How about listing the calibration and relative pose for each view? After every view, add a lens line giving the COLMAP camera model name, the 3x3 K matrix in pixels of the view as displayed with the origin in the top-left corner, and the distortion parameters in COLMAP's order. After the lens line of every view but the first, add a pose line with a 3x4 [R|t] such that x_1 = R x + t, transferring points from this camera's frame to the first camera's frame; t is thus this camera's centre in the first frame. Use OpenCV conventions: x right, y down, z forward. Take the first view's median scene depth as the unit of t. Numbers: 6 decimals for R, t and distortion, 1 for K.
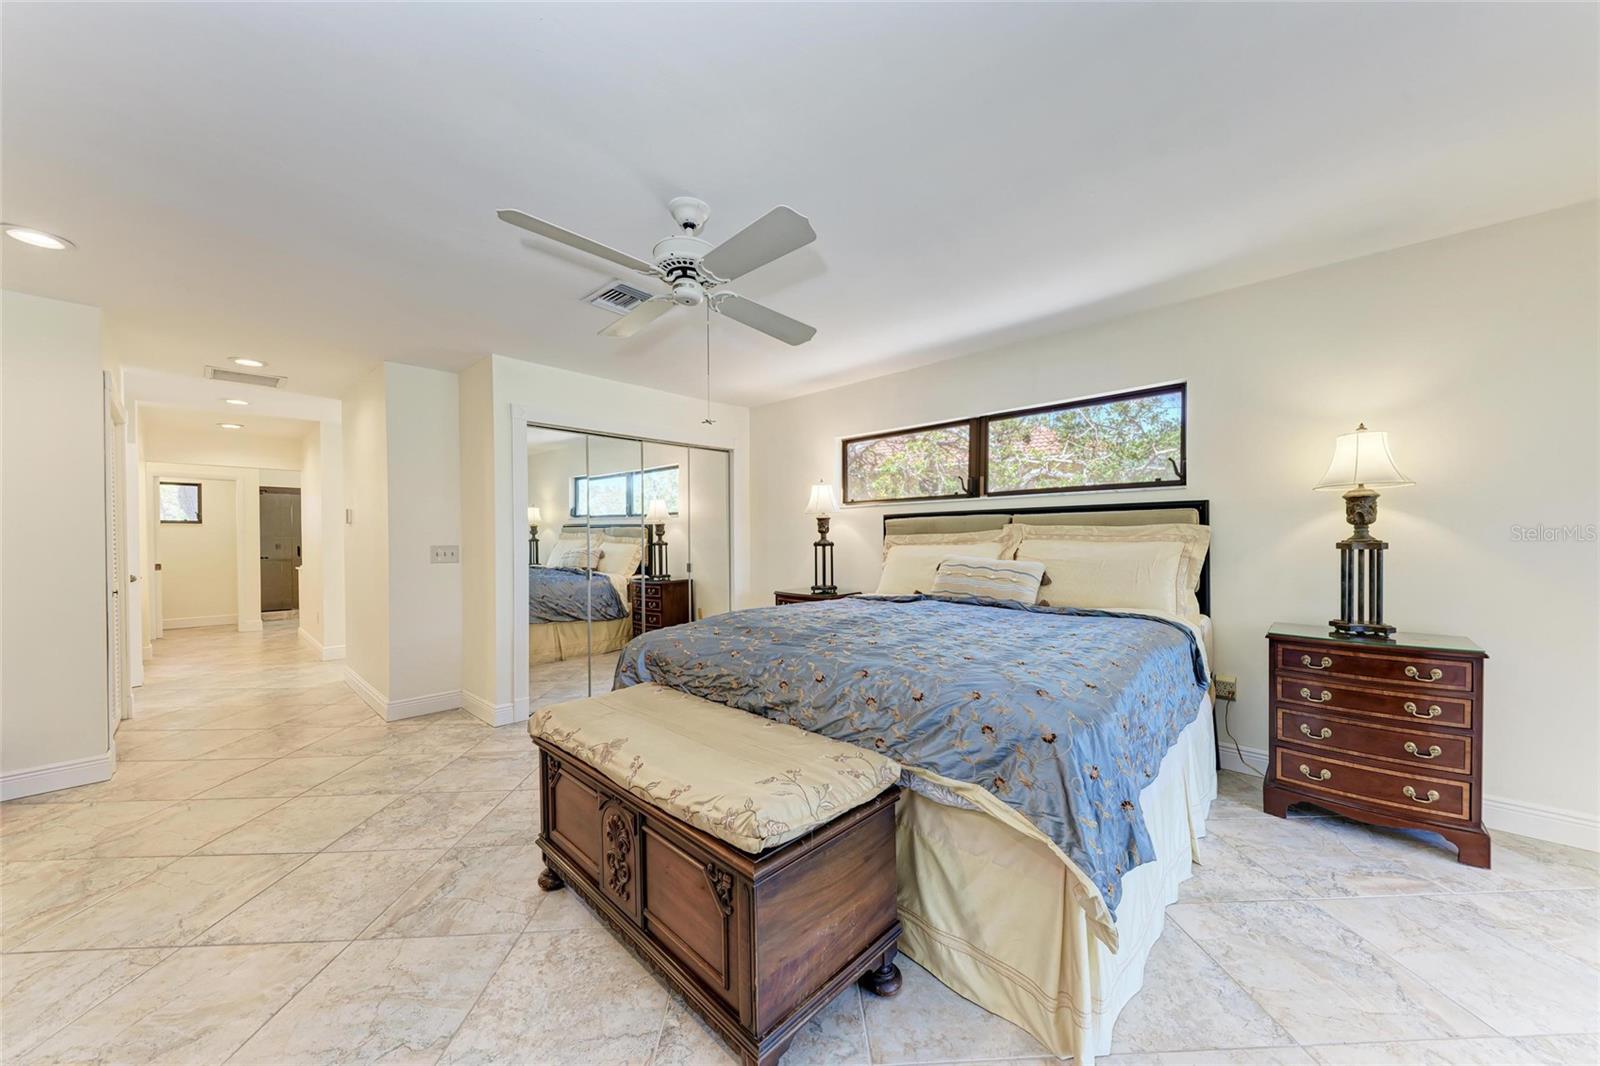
lens RADIAL K [[563.0, 0, 811.5], [0, 563.0, 541.9], [0, 0, 1]] dist [0.006242, -0.000124]
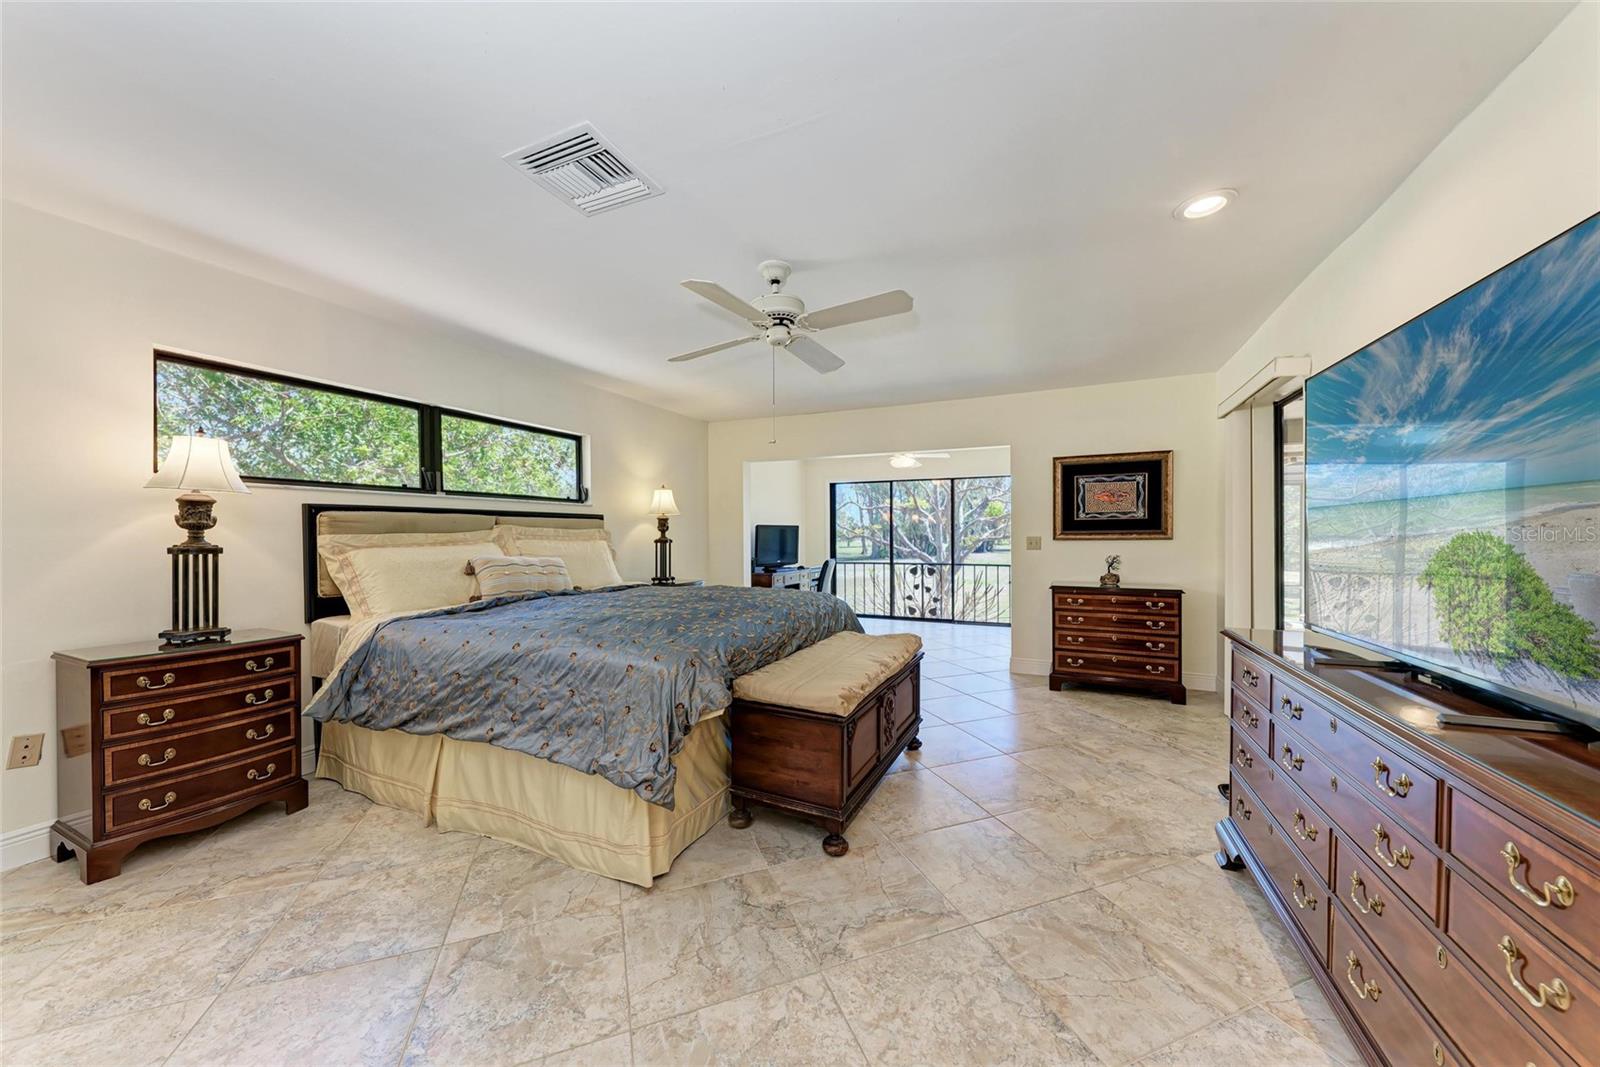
lens RADIAL K [[563.0, 0, 811.5], [0, 563.0, 542.4], [0, 0, 1]] dist [0.006242, -0.000124]
pose [[-0.292691, -0.000547, 0.956207, -0.726742], [0.013413, 0.999899, 0.004677, 0.002664], [-0.956113, 0.014194, -0.292654, 0.670864]]
